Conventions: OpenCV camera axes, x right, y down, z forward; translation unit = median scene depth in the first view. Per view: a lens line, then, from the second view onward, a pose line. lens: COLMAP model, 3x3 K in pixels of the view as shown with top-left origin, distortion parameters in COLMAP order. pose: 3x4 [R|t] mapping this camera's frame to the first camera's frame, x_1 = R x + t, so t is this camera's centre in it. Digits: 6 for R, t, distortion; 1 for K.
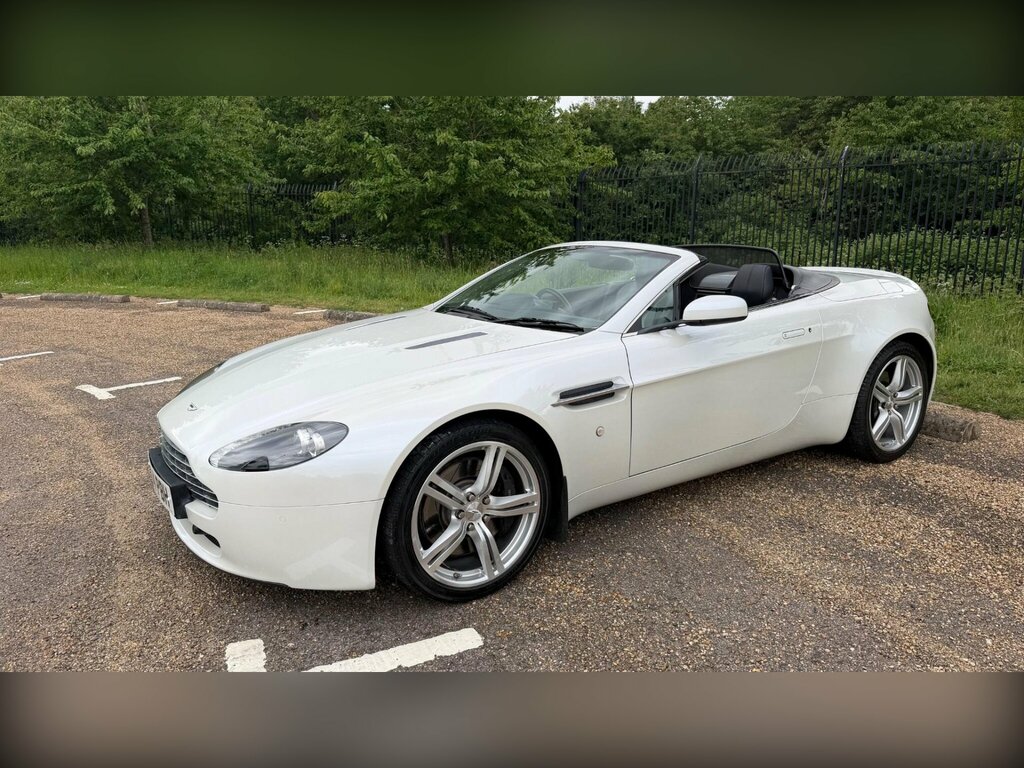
lens RADIAL K [[724.9, 0, 505.6], [0, 724.9, 375.5], [0, 0, 1]] dist [0.053746, -0.072321]
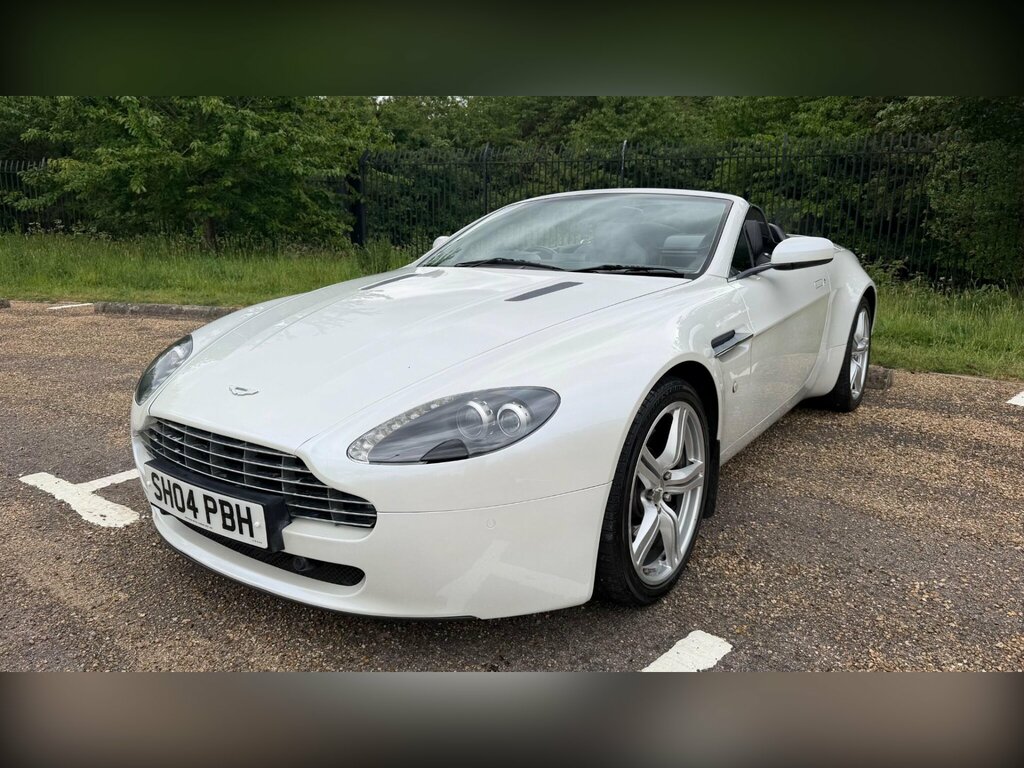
lens RADIAL K [[724.9, 0, 511.3], [0, 724.9, 385.5], [0, 0, 1]] dist [0.053746, -0.072321]
pose [[0.931553, -0.065613, 0.357636, -0.324888], [0.060583, 0.997843, 0.025262, 0.027386], [-0.358522, -0.001866, 0.933519, 0.202788]]
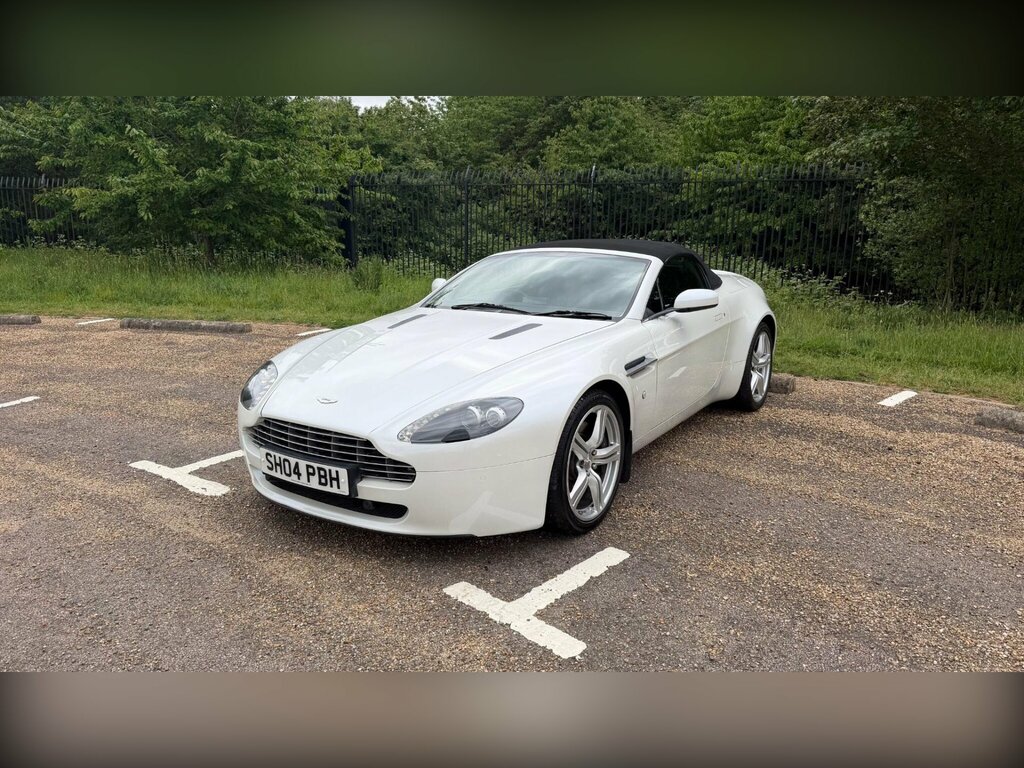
lens RADIAL K [[724.9, 0, 508.8], [0, 724.9, 374.9], [0, 0, 1]] dist [0.053746, -0.072321]
pose [[0.921993, -0.064058, 0.381871, -0.438036], [0.065736, 0.997799, 0.008664, 0.010515], [-0.381586, 0.017115, 0.924175, -0.084005]]
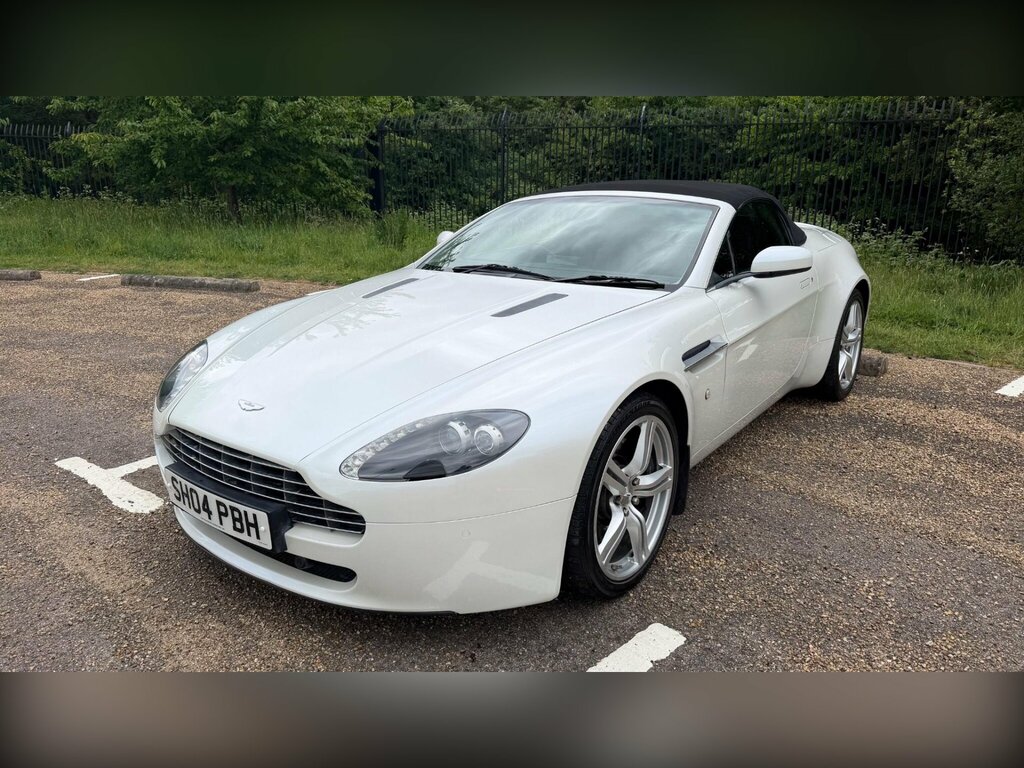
lens RADIAL K [[724.9, 0, 510.5], [0, 724.9, 380.6], [0, 0, 1]] dist [0.053746, -0.072321]
pose [[0.942821, -0.075970, 0.324527, -0.309593], [0.054934, 0.995780, 0.073510, -0.017620], [-0.328742, -0.051480, 0.943016, 0.143132]]
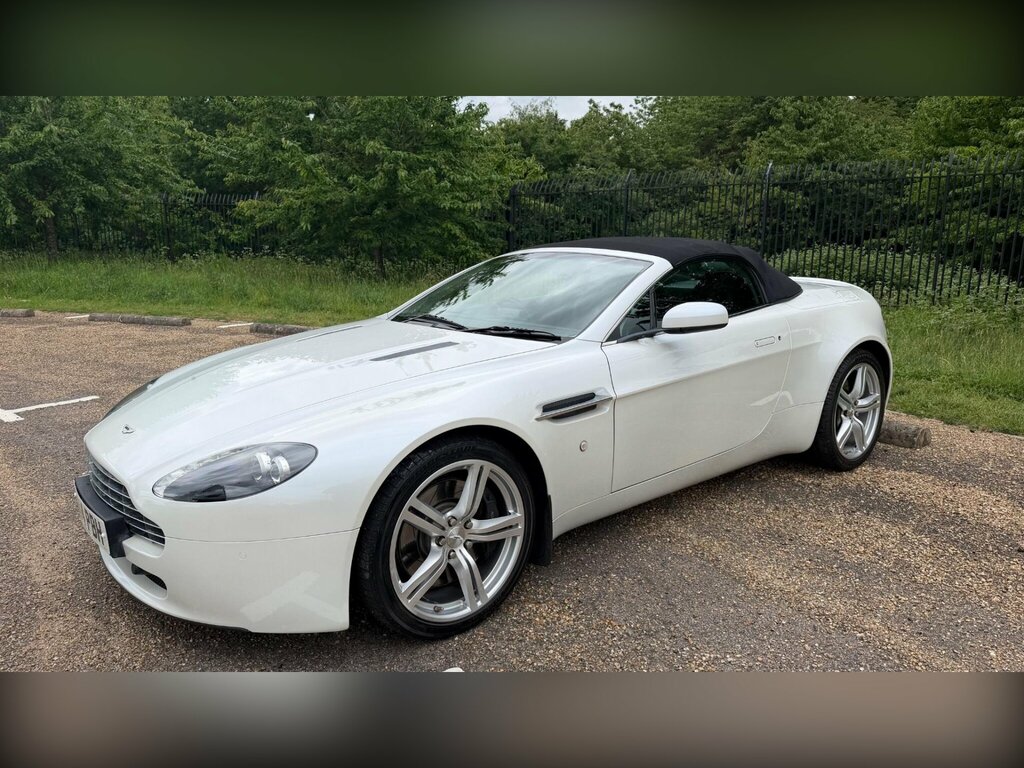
lens RADIAL K [[724.9, 0, 507.5], [0, 724.9, 379.3], [0, 0, 1]] dist [0.053746, -0.072321]
pose [[0.994472, -0.012691, 0.104234, -0.047996], [0.014215, 0.999802, -0.013890, 0.001733], [-0.104037, 0.015295, 0.994456, 0.055528]]
